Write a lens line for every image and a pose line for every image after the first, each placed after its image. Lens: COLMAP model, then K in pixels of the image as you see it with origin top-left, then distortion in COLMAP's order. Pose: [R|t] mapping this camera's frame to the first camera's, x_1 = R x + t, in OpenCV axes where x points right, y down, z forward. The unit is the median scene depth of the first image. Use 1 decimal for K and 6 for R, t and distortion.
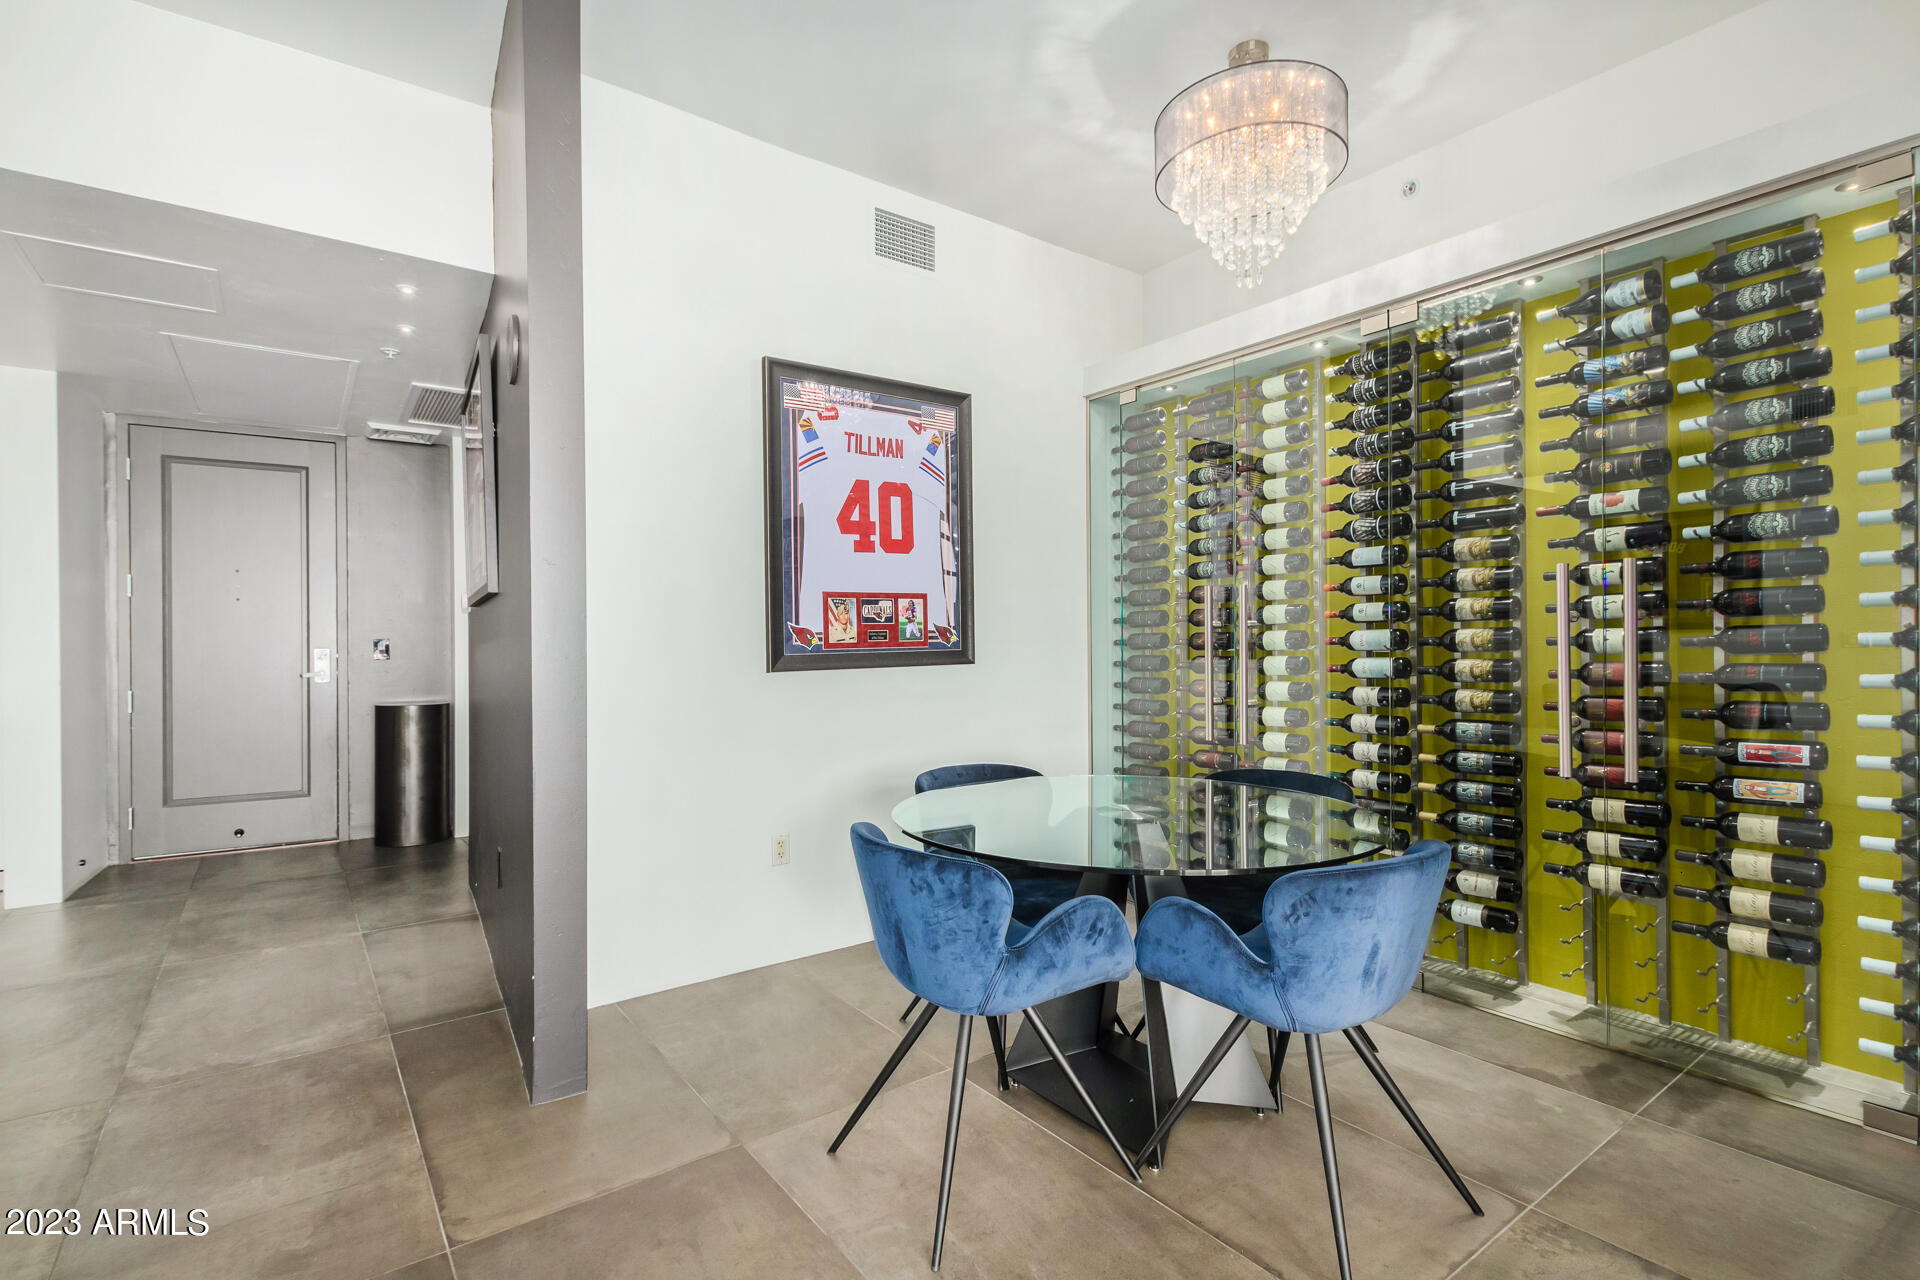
lens RADIAL K [[883.7, 0, 962.7], [0, 883.7, 648.0], [0, 0, 1]] dist [0.015752, -0.001536]
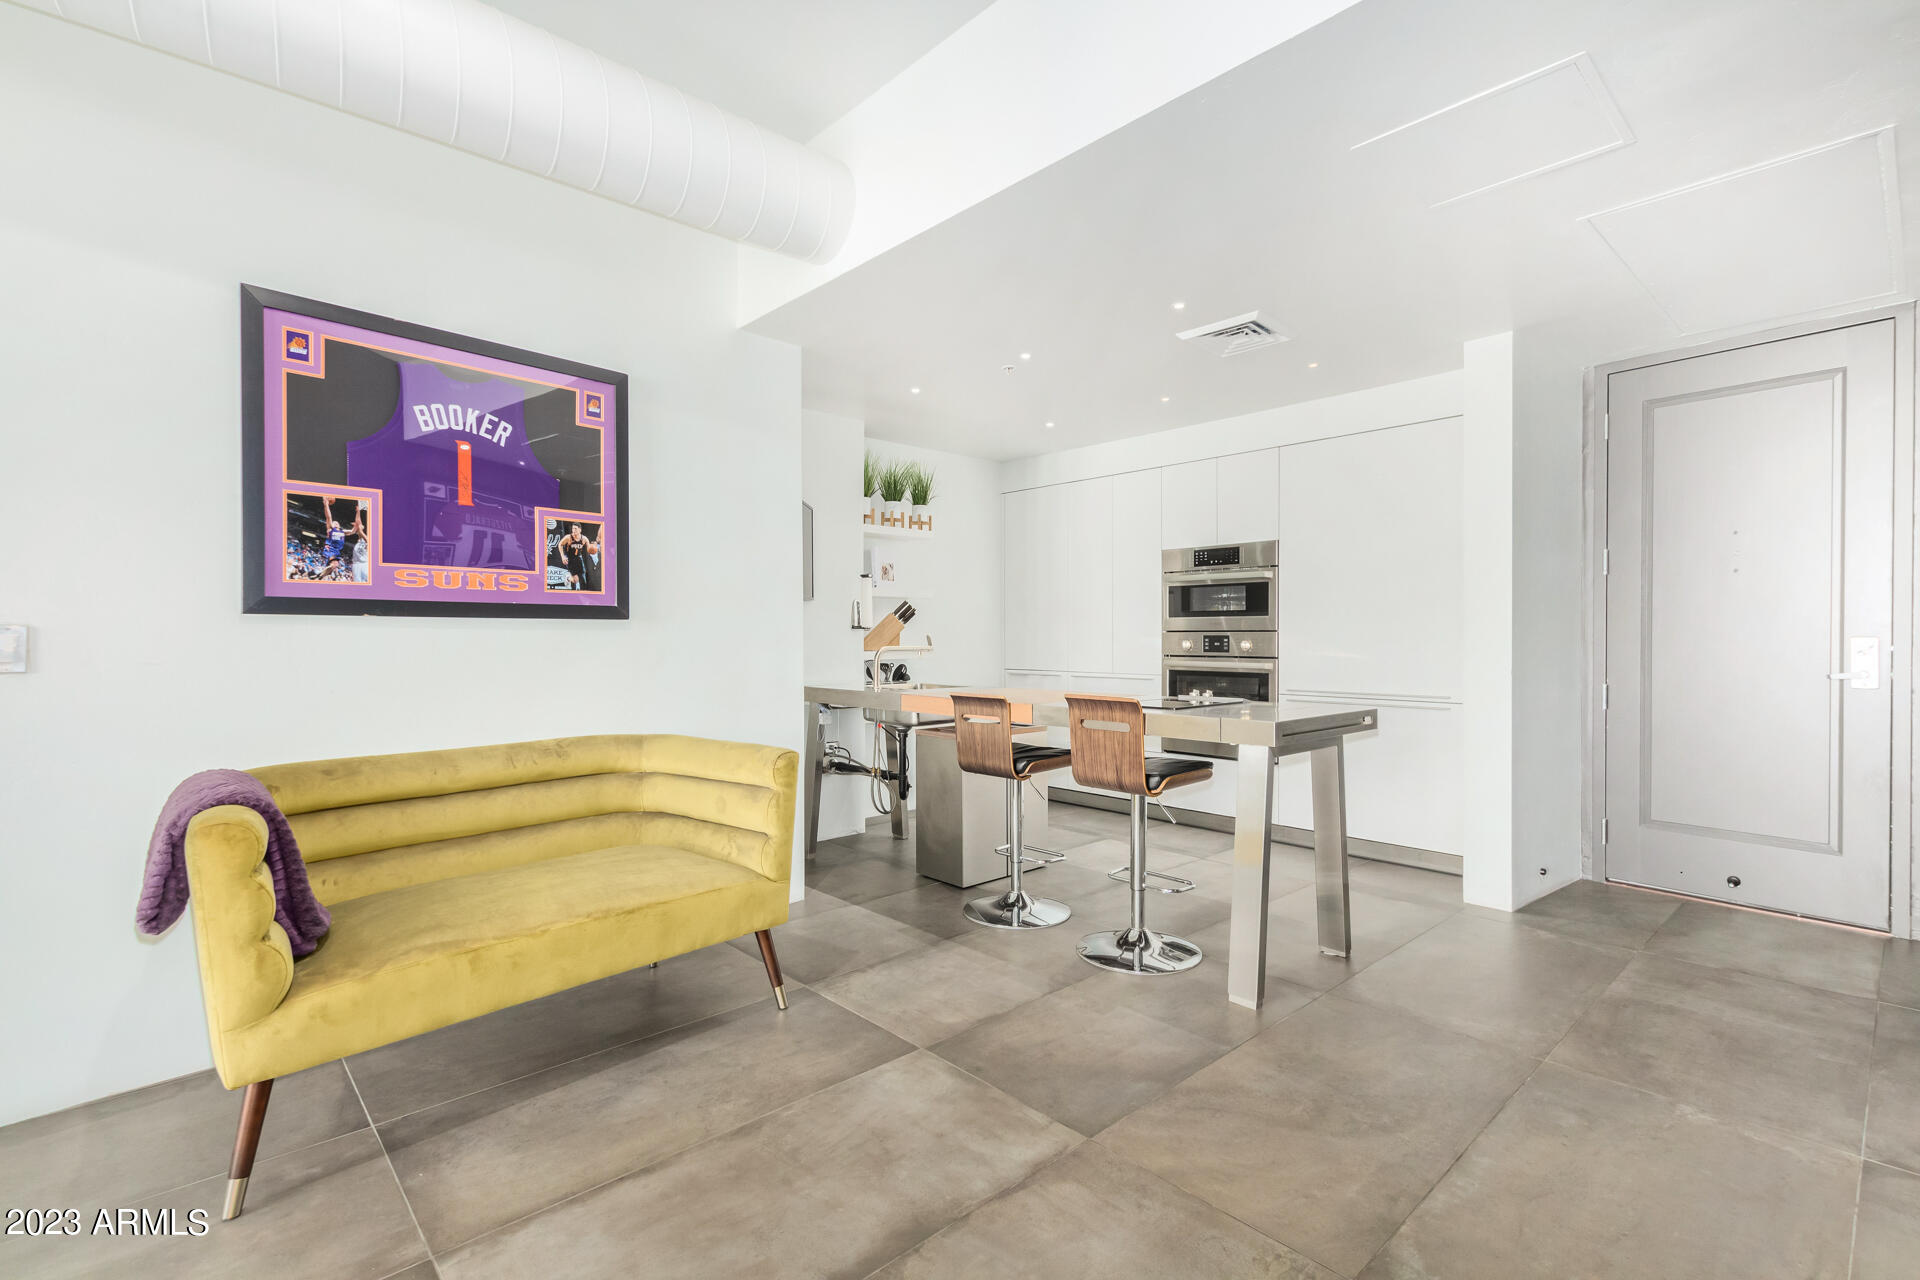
lens RADIAL K [[883.7, 0, 961.6], [0, 883.7, 640.0], [0, 0, 1]] dist [0.015752, -0.001536]
pose [[0.103870, 0.010913, -0.994531, -0.220993], [-0.006765, 0.999924, 0.010265, 0.001173], [0.994568, 0.005661, 0.103936, 0.460573]]
